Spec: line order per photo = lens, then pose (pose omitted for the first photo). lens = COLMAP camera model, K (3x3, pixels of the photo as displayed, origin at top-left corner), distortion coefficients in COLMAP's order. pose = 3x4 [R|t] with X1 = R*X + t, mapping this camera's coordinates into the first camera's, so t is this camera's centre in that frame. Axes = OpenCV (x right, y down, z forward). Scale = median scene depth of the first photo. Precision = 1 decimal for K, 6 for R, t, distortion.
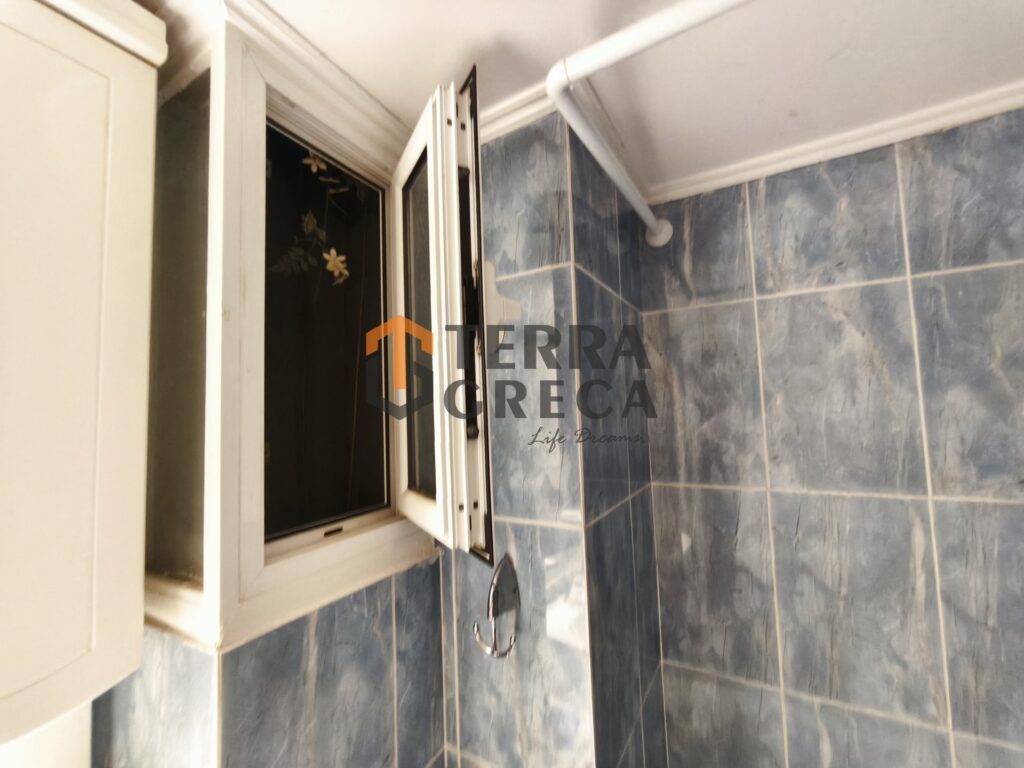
lens RADIAL K [[422.3, 0, 513.3], [0, 422.3, 387.8], [0, 0, 1]] dist [0.001017, -0.000598]
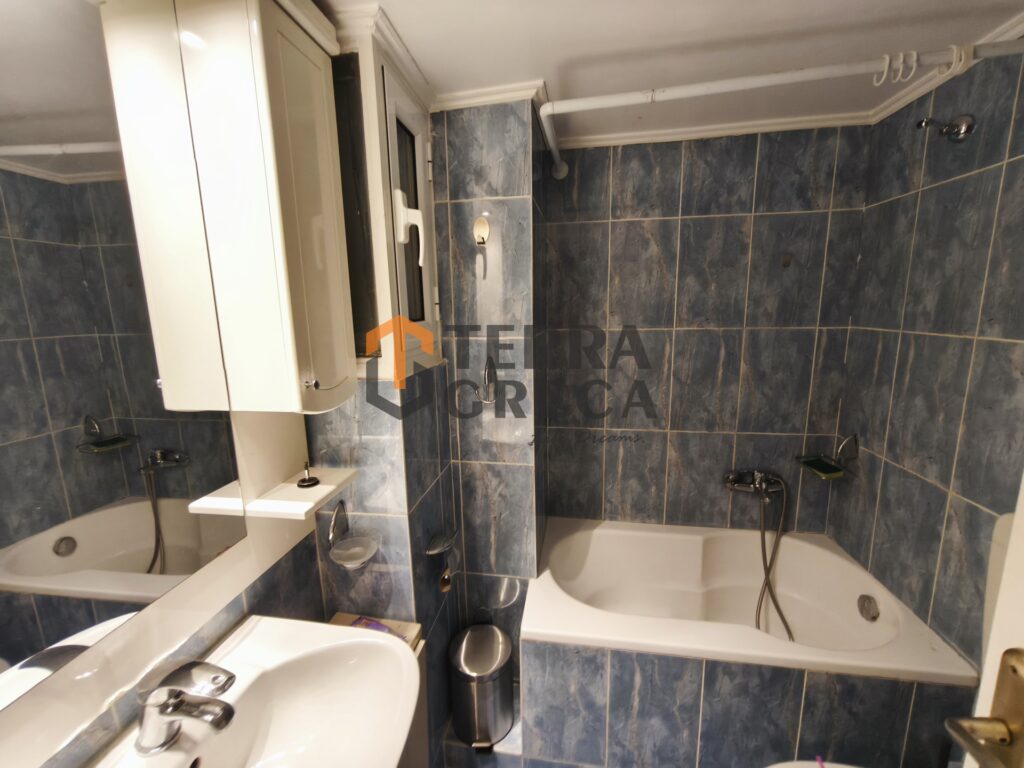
lens RADIAL K [[422.3, 0, 510.5], [0, 422.3, 381.4], [0, 0, 1]] dist [0.001017, -0.000598]
pose [[0.936789, -0.048717, 0.346486, -0.499292], [-0.034306, 0.972700, 0.229516, 0.053964], [-0.348208, -0.226895, 0.909544, -0.658565]]
